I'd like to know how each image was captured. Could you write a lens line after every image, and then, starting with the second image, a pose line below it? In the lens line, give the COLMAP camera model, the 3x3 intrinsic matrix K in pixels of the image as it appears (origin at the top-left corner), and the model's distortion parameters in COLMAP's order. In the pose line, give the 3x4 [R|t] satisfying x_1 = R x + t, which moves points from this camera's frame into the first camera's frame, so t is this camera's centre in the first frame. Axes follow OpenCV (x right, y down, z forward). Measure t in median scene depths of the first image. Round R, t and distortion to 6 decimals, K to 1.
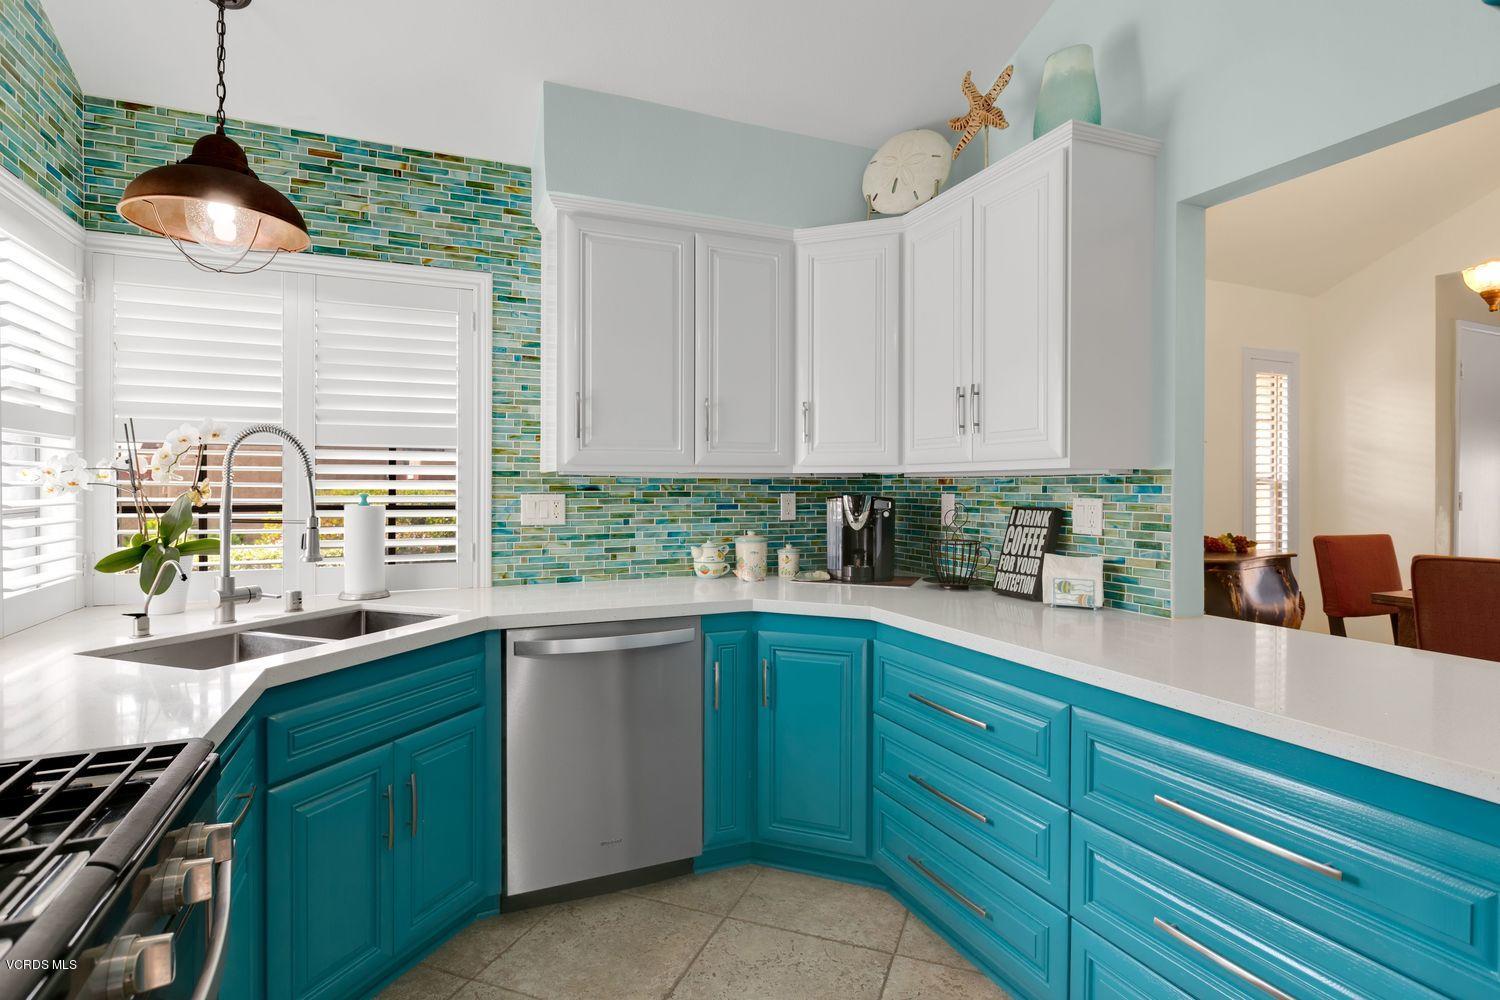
lens RADIAL K [[761.7, 0, 752.8], [0, 761.7, 486.8], [0, 0, 1]] dist [0.000836, -0.000084]
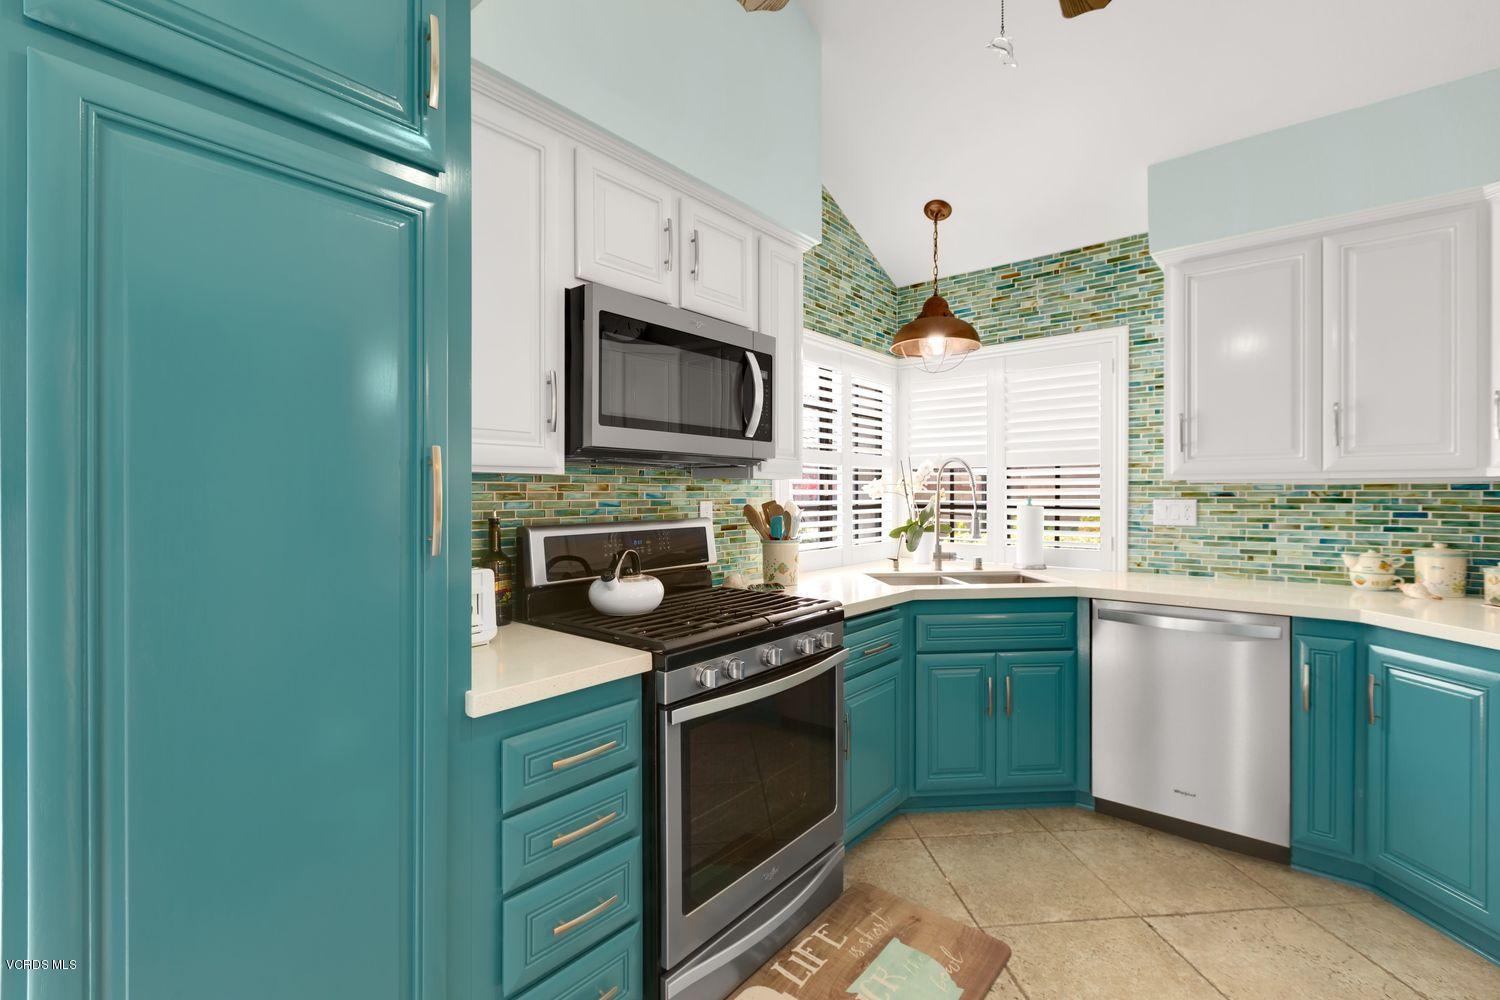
lens RADIAL K [[671.6, 0, 755.2], [0, 671.6, 489.6], [0, 0, 1]] dist [0.002726, 0.000496]
pose [[0.444668, -0.007205, -0.895666, 0.391104], [0.000713, 0.999970, -0.007690, 0.001951], [0.895695, 0.002781, 0.444660, -0.054638]]
